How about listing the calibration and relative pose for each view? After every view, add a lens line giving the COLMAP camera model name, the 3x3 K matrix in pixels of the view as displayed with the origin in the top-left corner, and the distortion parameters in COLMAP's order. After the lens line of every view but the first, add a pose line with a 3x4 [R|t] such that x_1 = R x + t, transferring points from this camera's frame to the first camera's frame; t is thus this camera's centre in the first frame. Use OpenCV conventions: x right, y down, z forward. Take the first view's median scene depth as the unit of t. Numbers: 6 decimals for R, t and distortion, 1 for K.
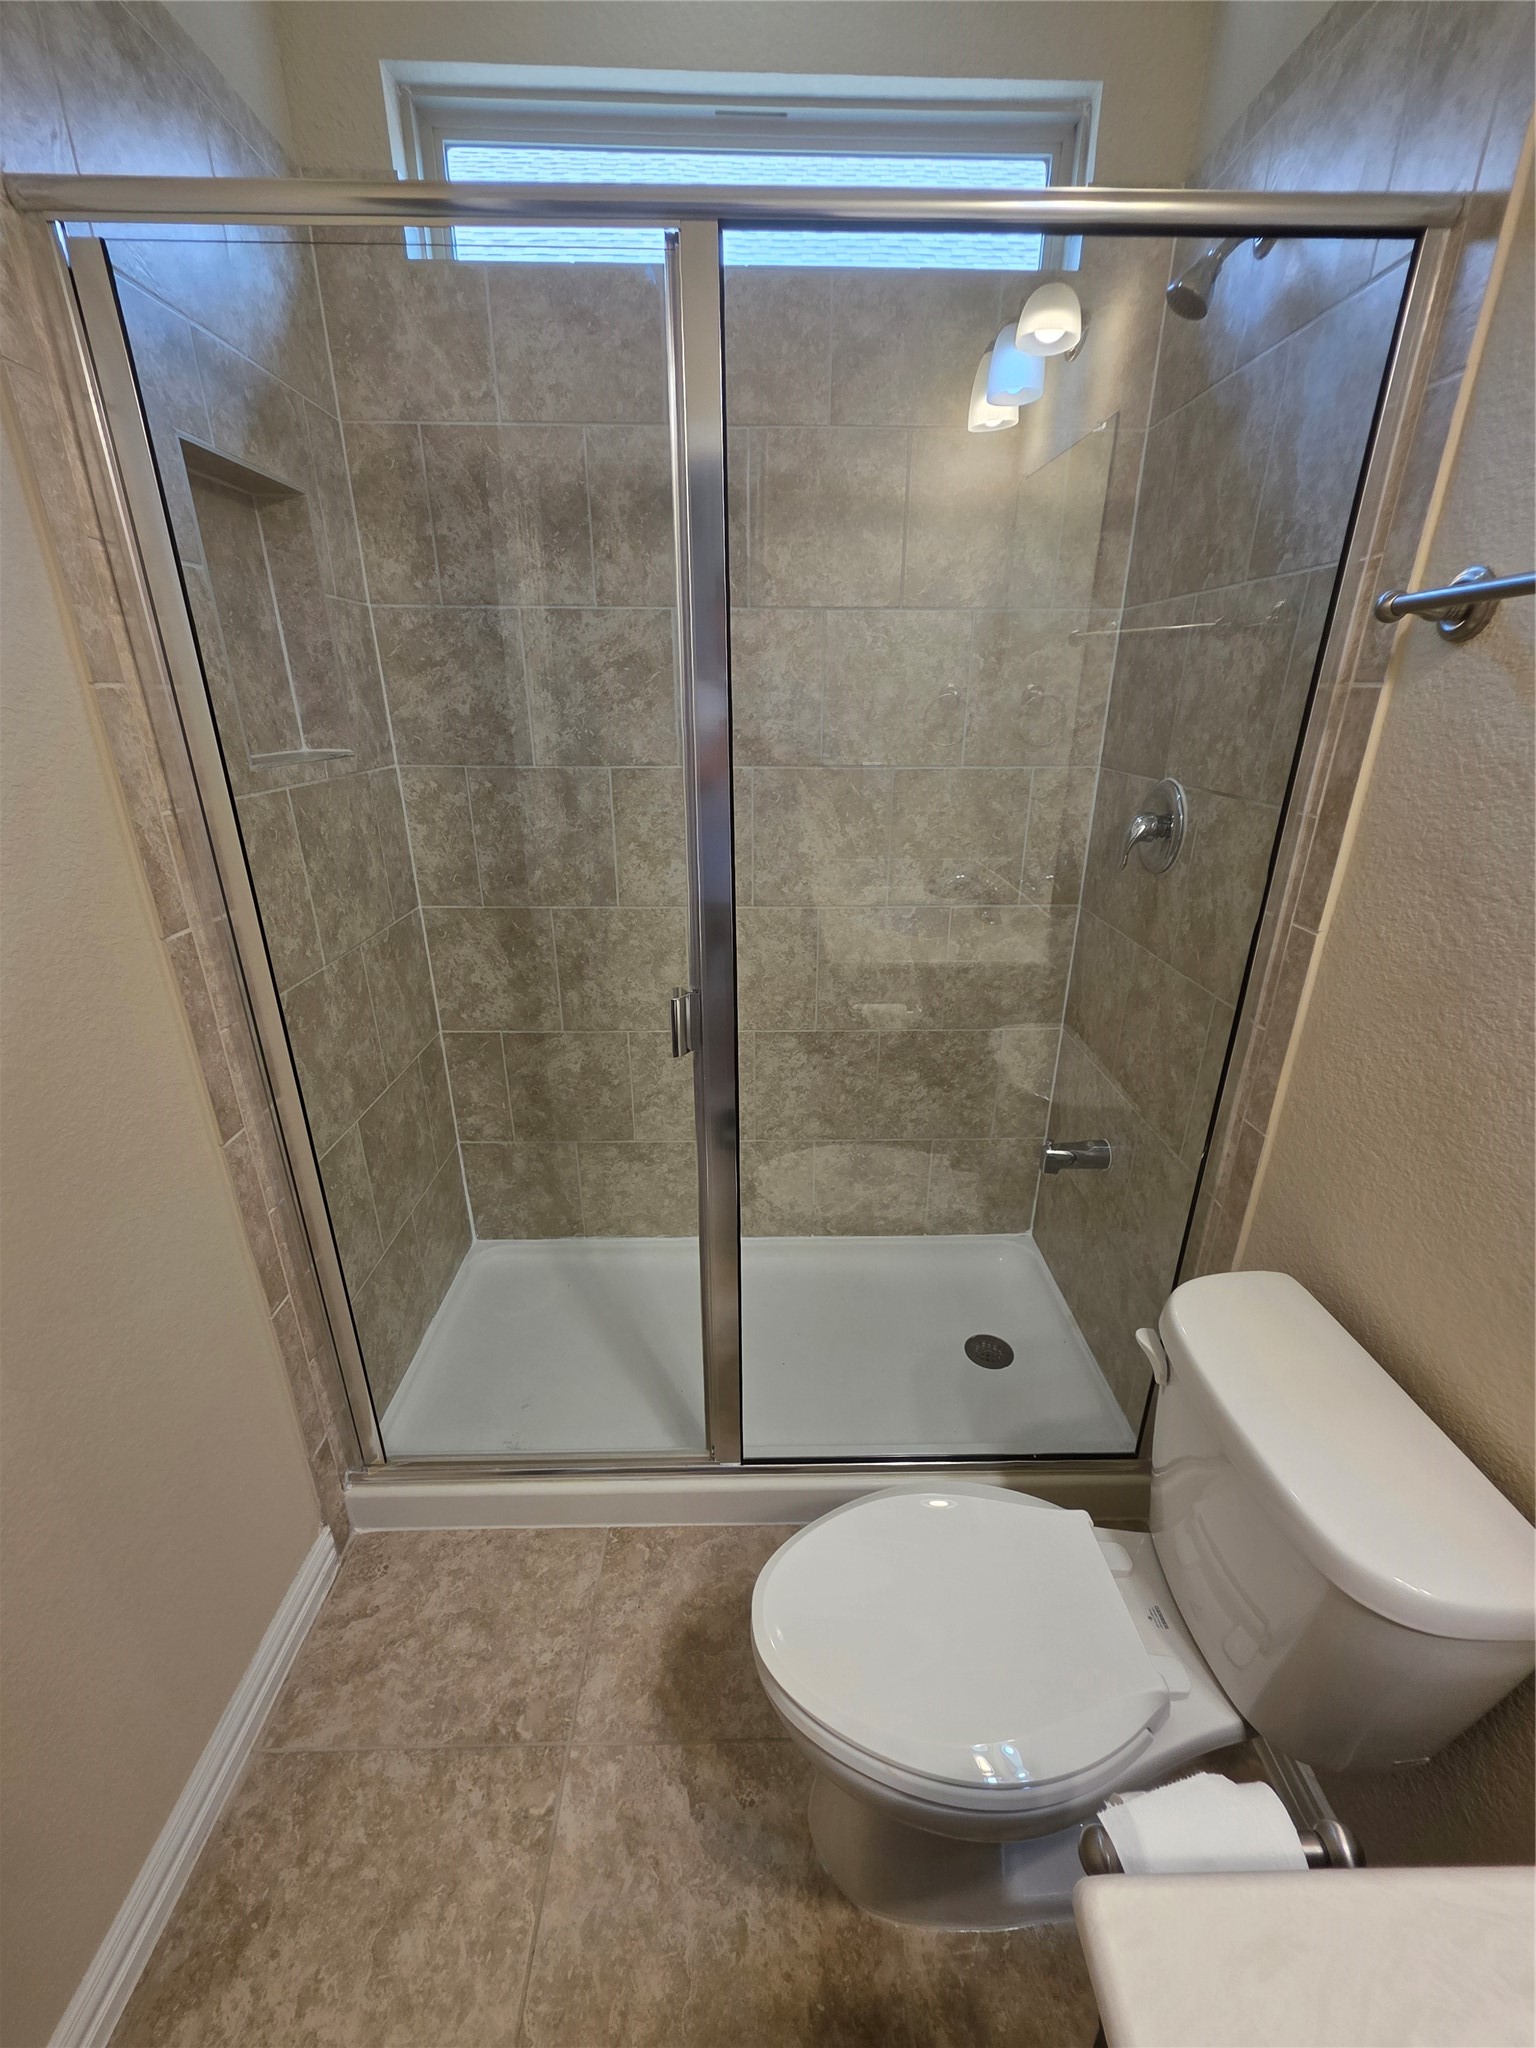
lens RADIAL K [[821.1, 0, 775.9], [0, 821.1, 1024.4], [0, 0, 1]] dist [0.002038, -0.000659]
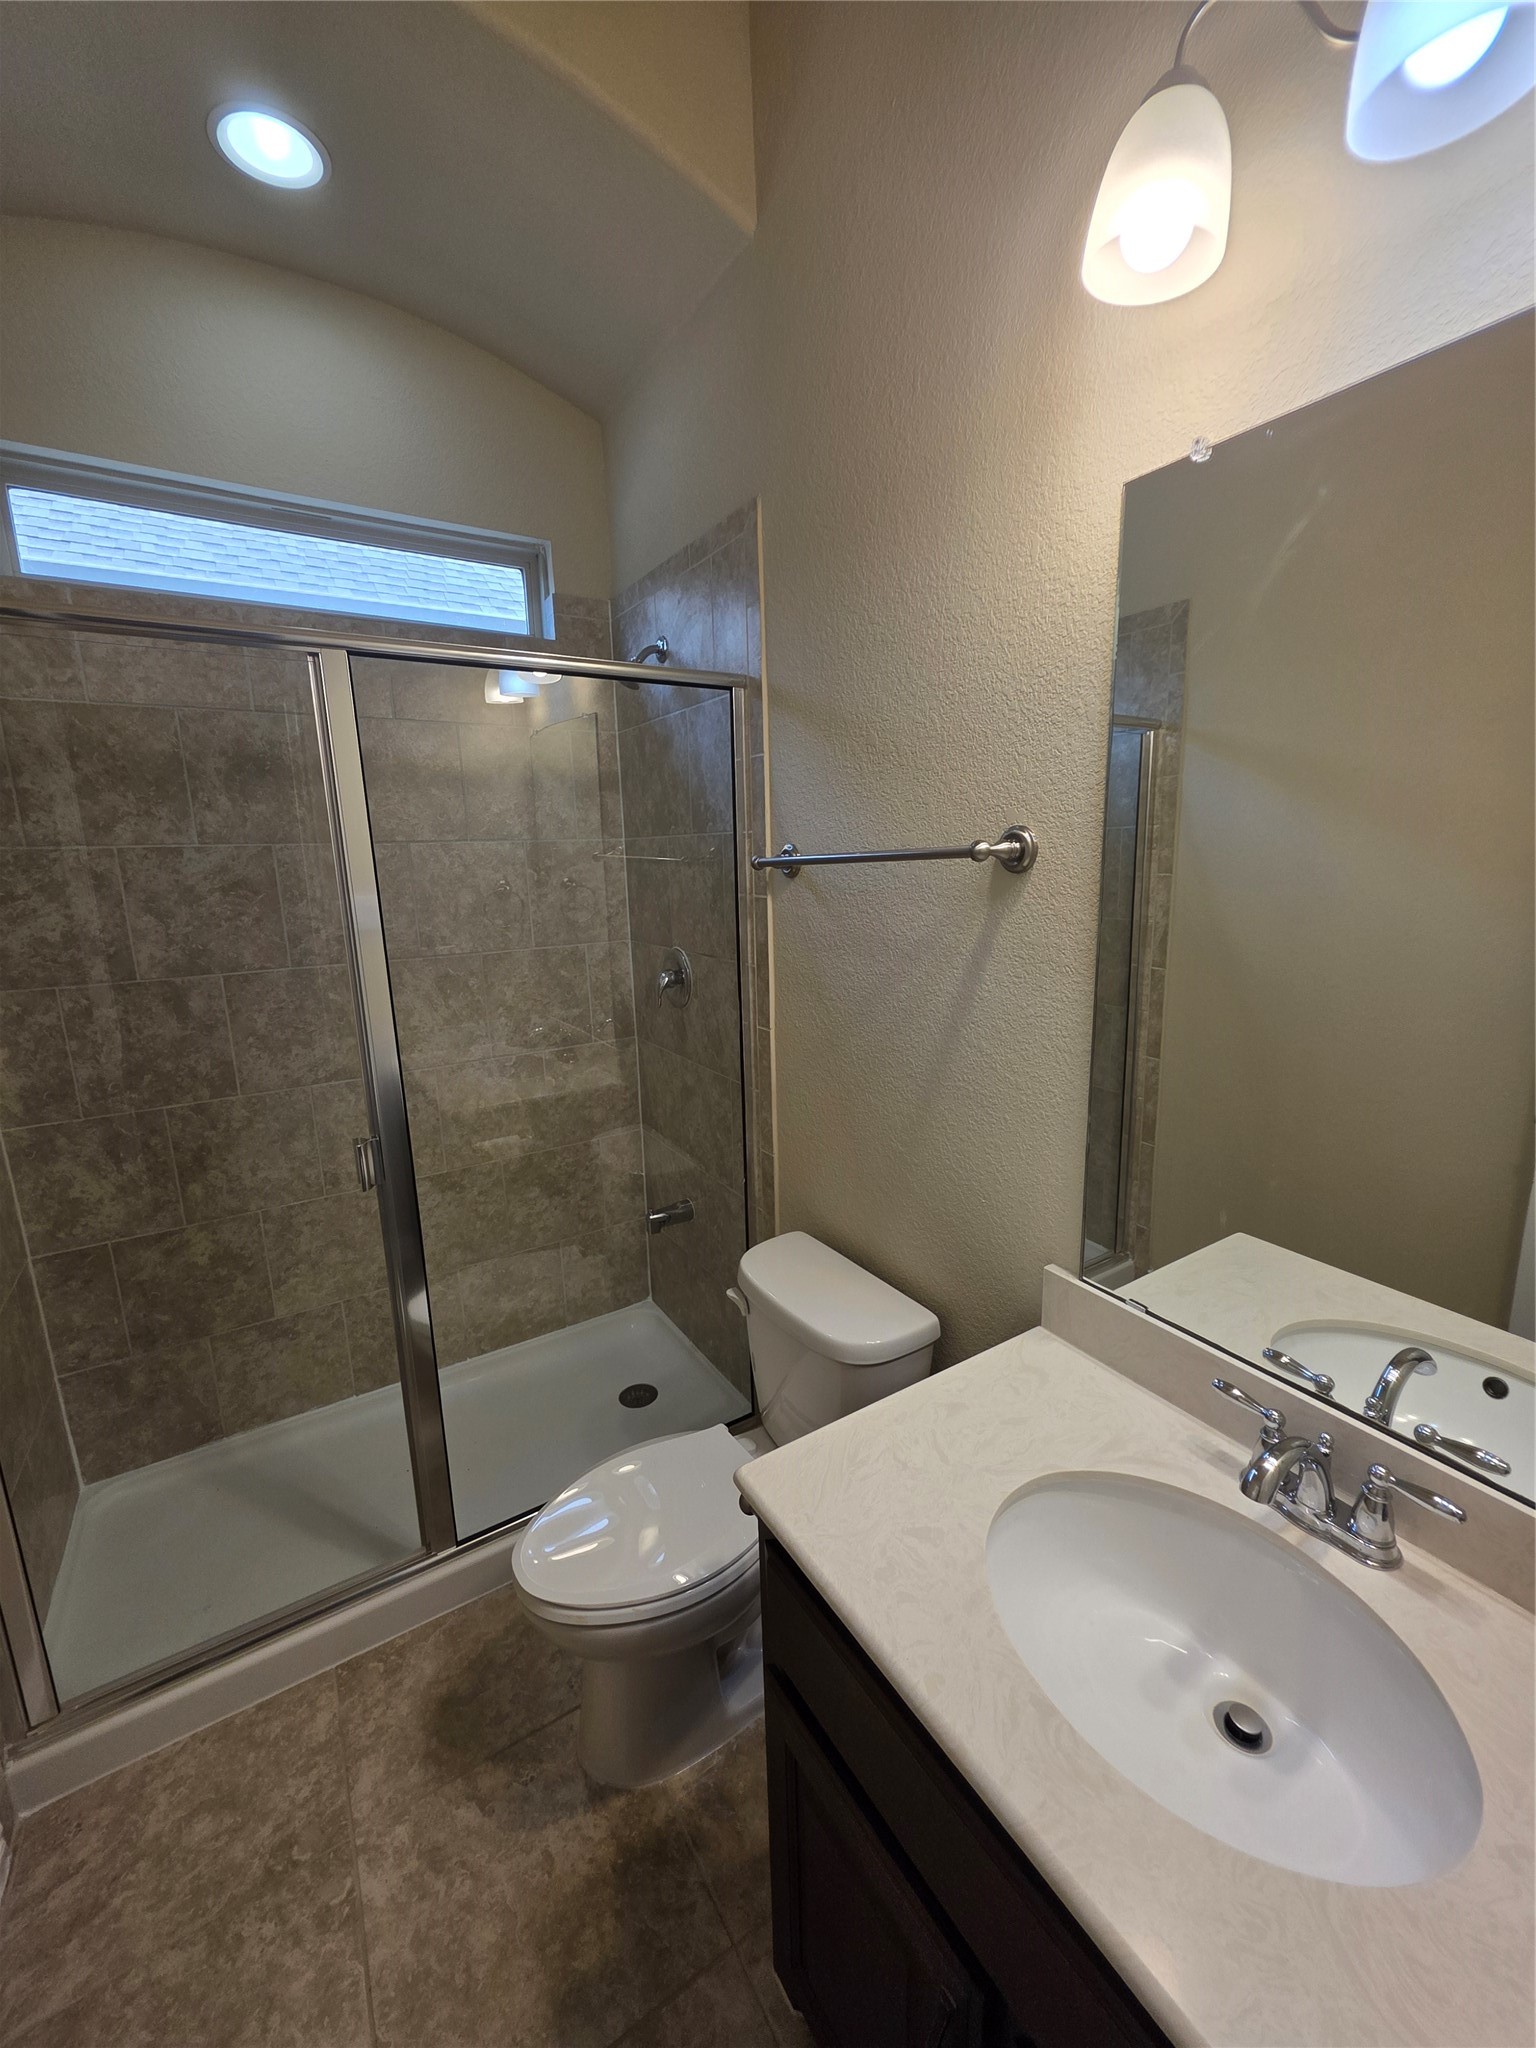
lens RADIAL K [[821.1, 0, 773.0], [0, 821.1, 1020.1], [0, 0, 1]] dist [0.002038, -0.000659]
pose [[0.856048, -0.127489, 0.500927, -0.139264], [0.218658, 0.967442, -0.127452, 0.062688], [-0.468370, 0.218637, 0.856054, -0.339318]]
